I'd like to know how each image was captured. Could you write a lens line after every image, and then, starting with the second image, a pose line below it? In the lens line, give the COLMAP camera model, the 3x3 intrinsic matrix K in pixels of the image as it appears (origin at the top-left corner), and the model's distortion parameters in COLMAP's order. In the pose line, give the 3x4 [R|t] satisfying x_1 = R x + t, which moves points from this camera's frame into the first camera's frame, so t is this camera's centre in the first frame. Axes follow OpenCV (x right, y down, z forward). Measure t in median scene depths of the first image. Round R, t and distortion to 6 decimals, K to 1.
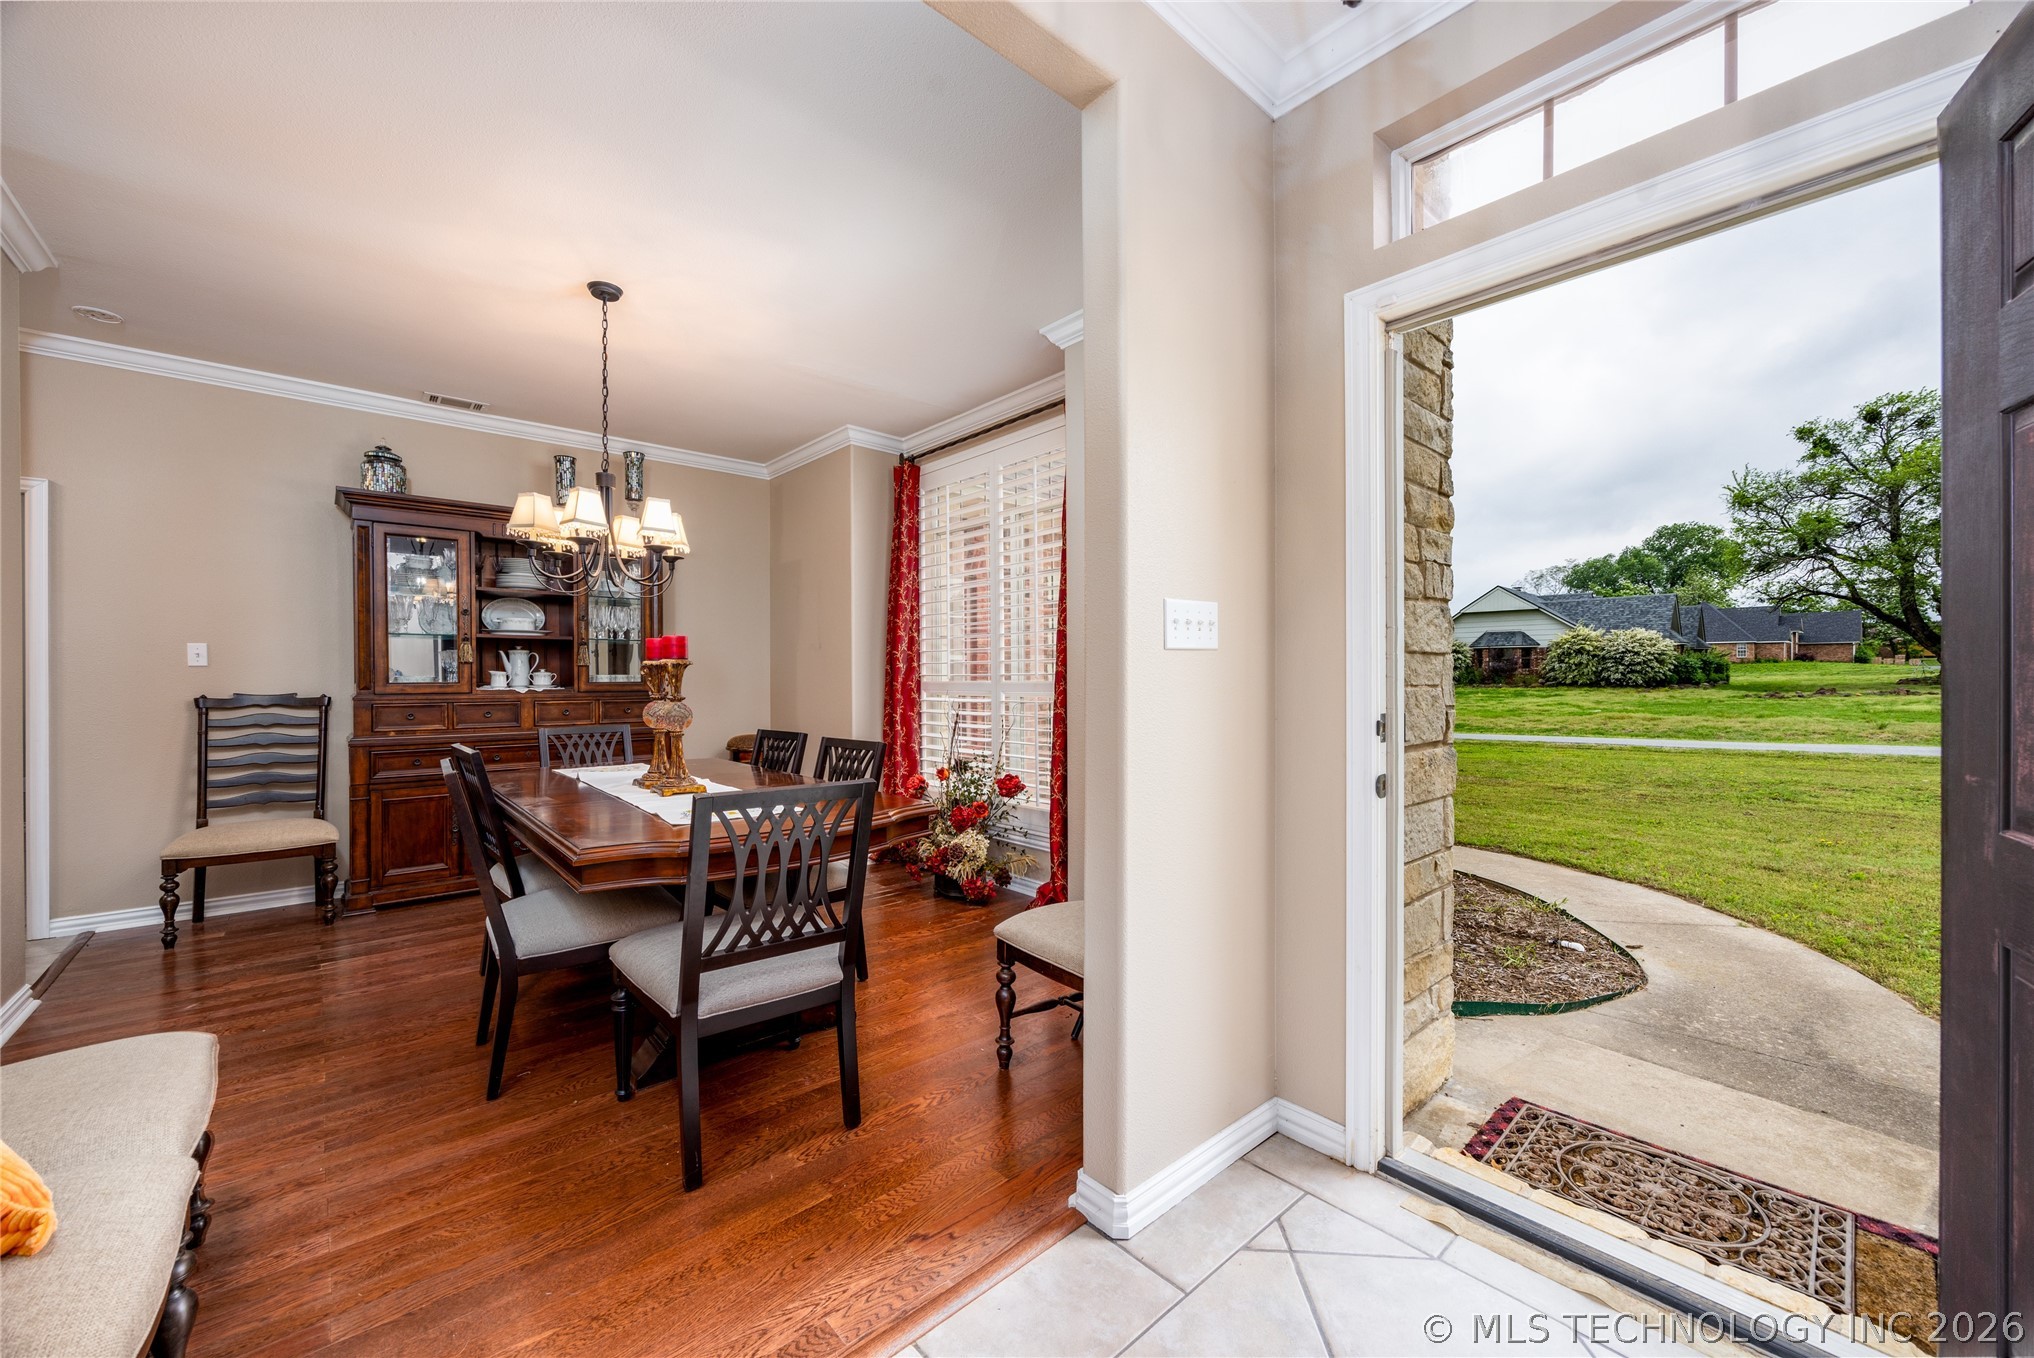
lens RADIAL K [[780.3, 0, 1004.1], [0, 780.3, 678.7], [0, 0, 1]] dist [-0.001594, -0.000343]
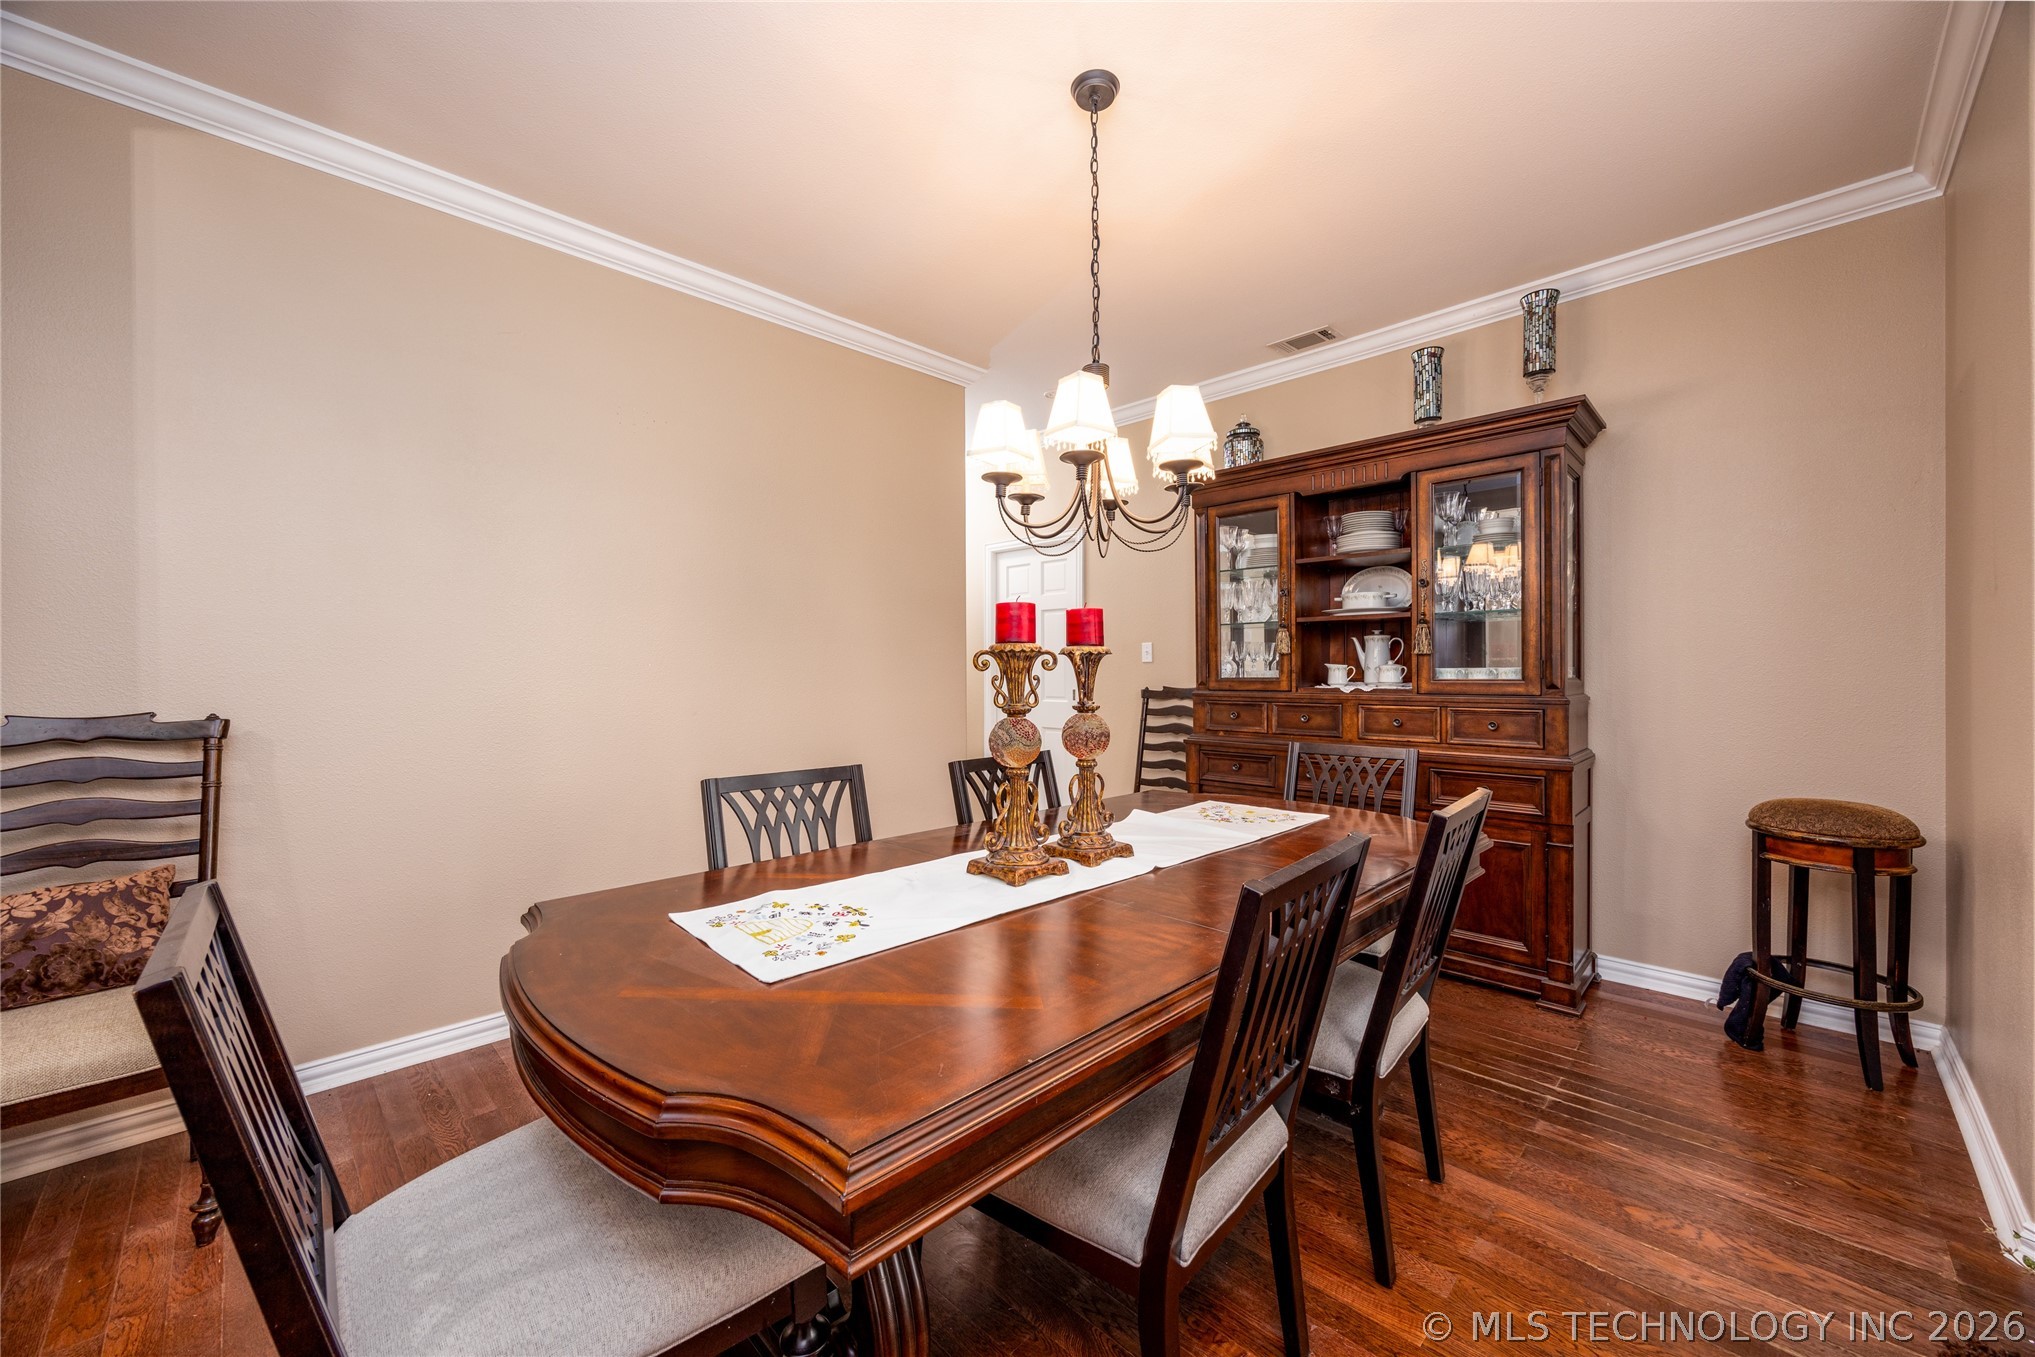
lens RADIAL K [[773.6, 0, 1003.5], [0, 773.6, 671.3], [0, 0, 1]] dist [-0.000261, -0.000018]
pose [[0.070644, 0.002094, -0.997499, 0.104588], [0.002536, 0.999994, 0.002279, -0.004932], [0.997498, -0.002691, 0.070639, 0.651218]]
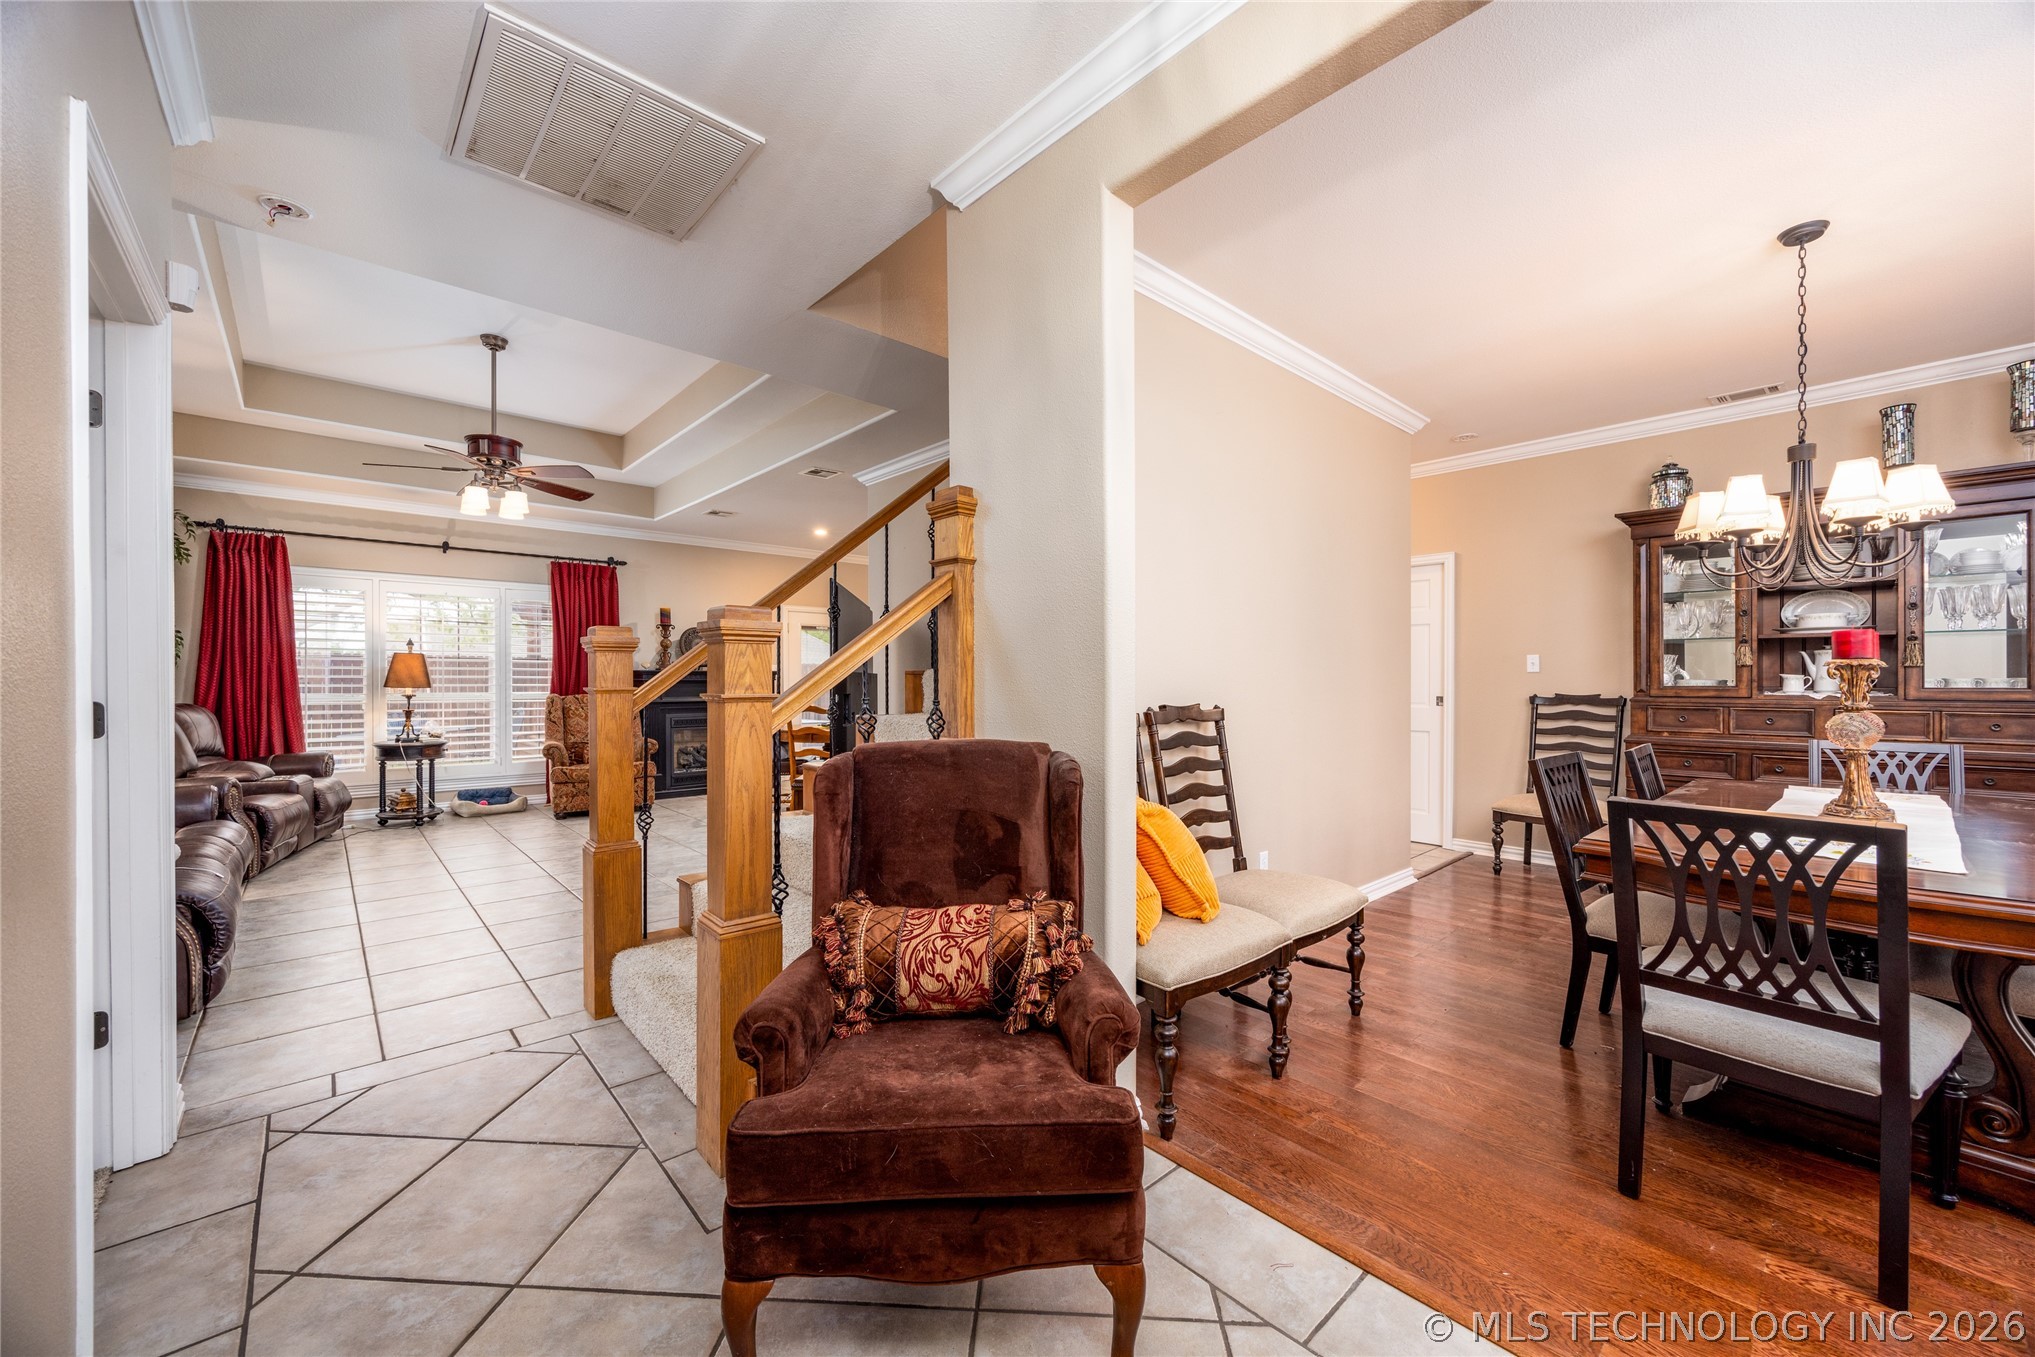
lens RADIAL K [[780.7, 0, 1004.6], [0, 780.7, 678.2], [0, 0, 1]] dist [-0.001594, -0.000343]
pose [[0.007388, -0.001569, -0.999971, 0.261181], [-0.002365, 0.999996, -0.001587, -0.001653], [0.999970, 0.002377, 0.007384, 0.085825]]
